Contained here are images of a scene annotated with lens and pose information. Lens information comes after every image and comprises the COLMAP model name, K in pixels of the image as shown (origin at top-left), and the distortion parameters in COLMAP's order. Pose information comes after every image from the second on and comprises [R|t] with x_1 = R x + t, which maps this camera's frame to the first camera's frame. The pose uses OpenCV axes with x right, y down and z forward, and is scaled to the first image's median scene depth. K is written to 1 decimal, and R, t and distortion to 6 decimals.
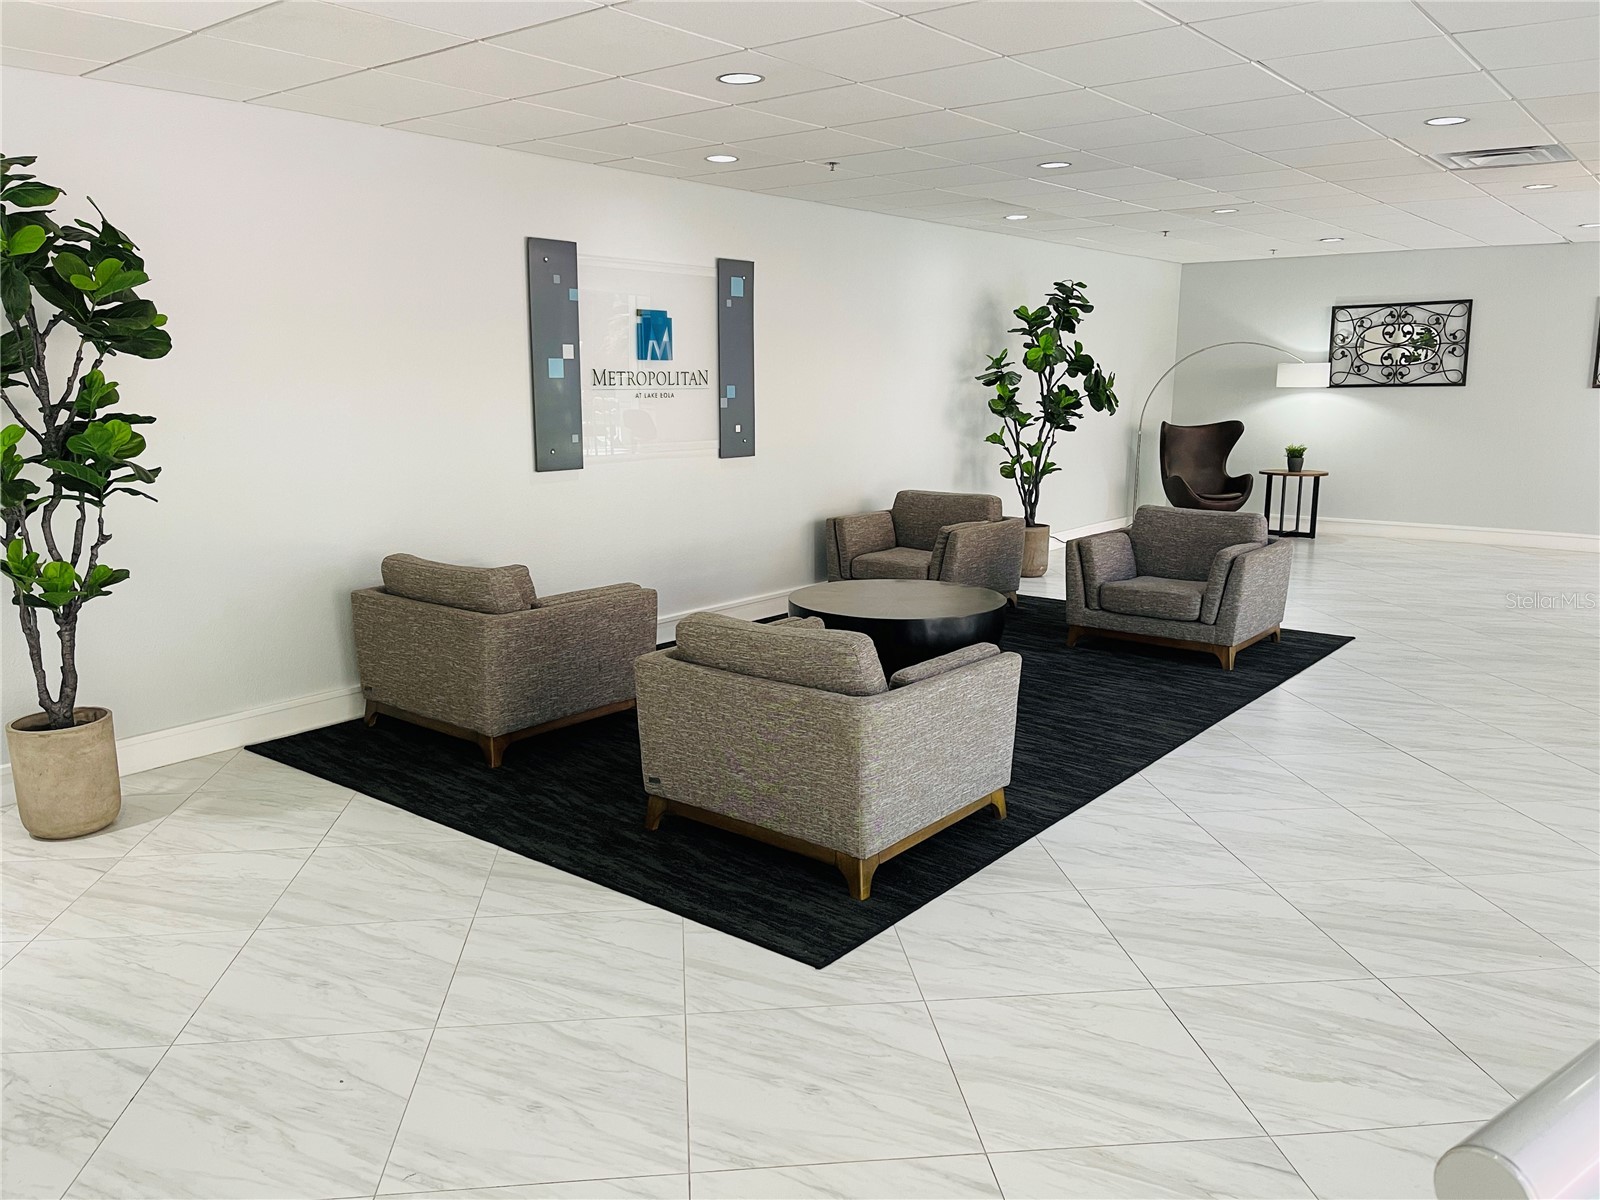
lens RADIAL K [[1228.1, 0, 800.0], [0, 1228.1, 600.0], [0, 0, 1]] dist [0.118695, -0.155021]
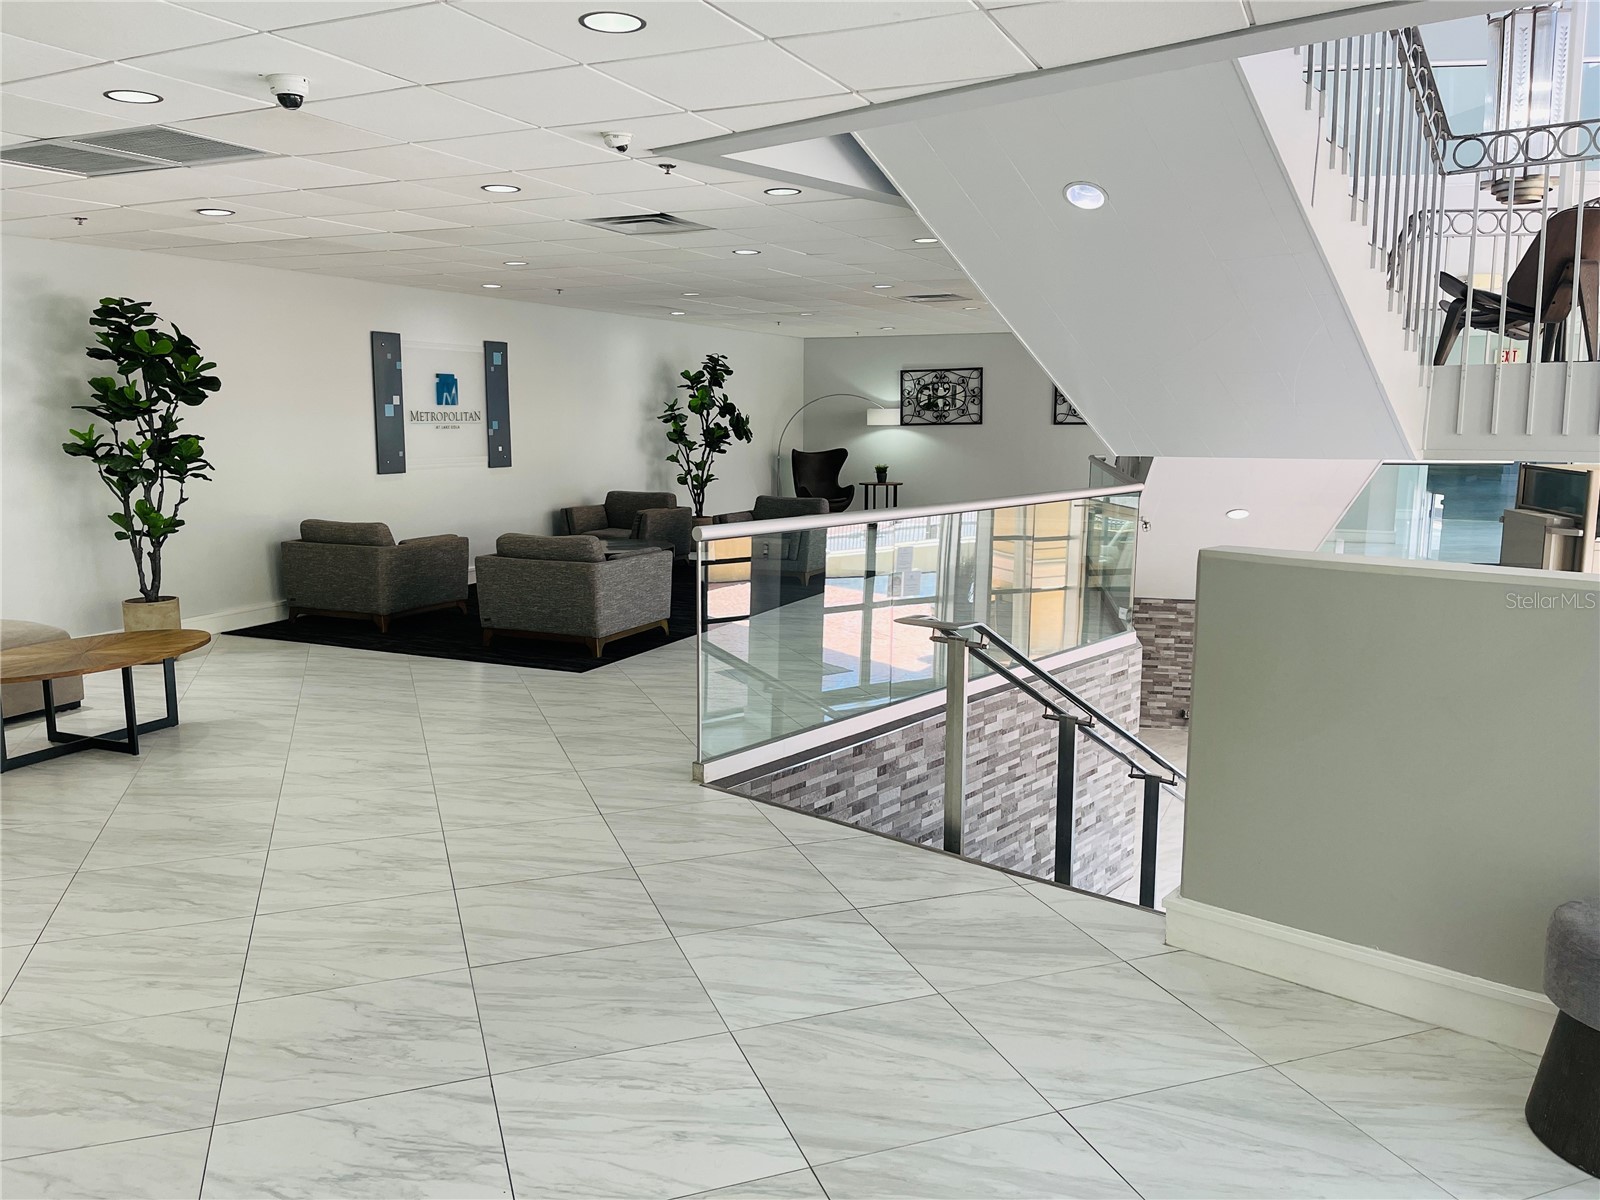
lens RADIAL K [[1228.1, 0, 800.0], [0, 1228.1, 600.0], [0, 0, 1]] dist [0.118695, -0.155021]
pose [[0.972758, -0.037378, 0.228788, -0.038768], [0.045016, 0.998587, -0.028257, 0.089762], [-0.227408, 0.037787, 0.973066, -0.477746]]
